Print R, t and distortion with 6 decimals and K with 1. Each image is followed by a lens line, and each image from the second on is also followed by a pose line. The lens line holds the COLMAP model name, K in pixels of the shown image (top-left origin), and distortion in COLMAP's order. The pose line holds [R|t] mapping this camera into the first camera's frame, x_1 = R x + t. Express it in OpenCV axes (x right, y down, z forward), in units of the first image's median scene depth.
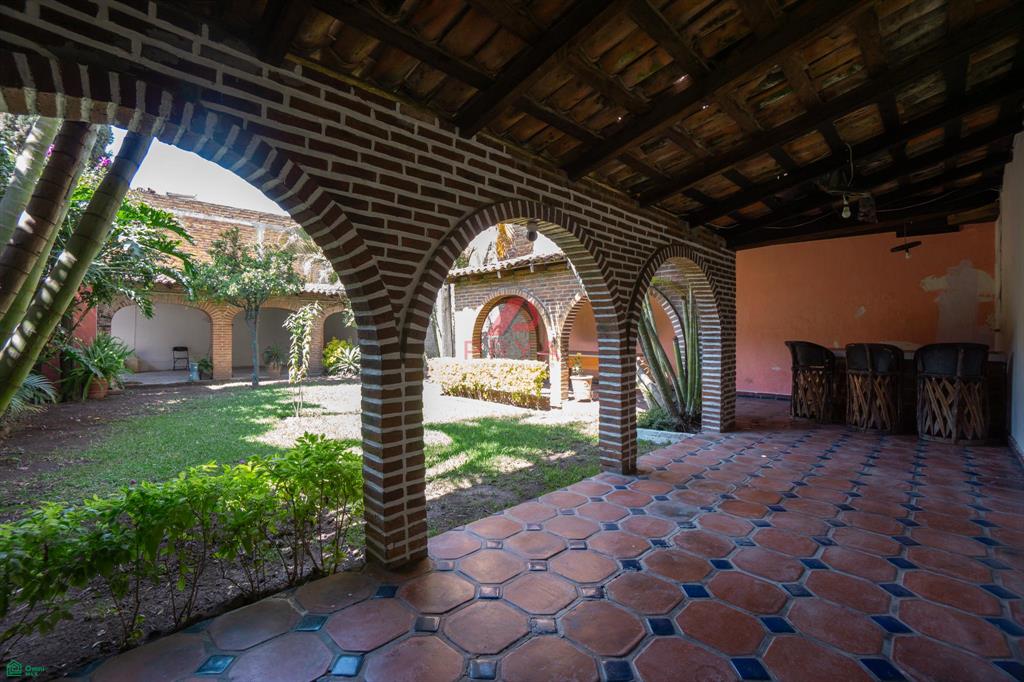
lens RADIAL K [[456.8, 0, 511.7], [0, 456.8, 333.9], [0, 0, 1]] dist [-0.057874, 0.023860]
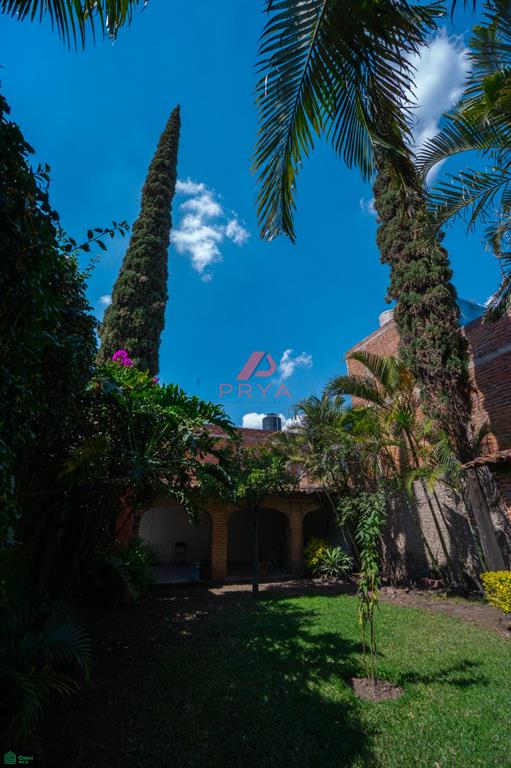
lens RADIAL K [[342.6, 0, 246.6], [0, 342.6, 389.9], [0, 0, 1]] dist [-0.057874, 0.023860]
pose [[0.914517, -0.147580, -0.376667, -0.268898], [-0.002867, 0.928697, -0.370829, -0.021892], [0.404537, 0.340209, 0.848886, 0.247678]]
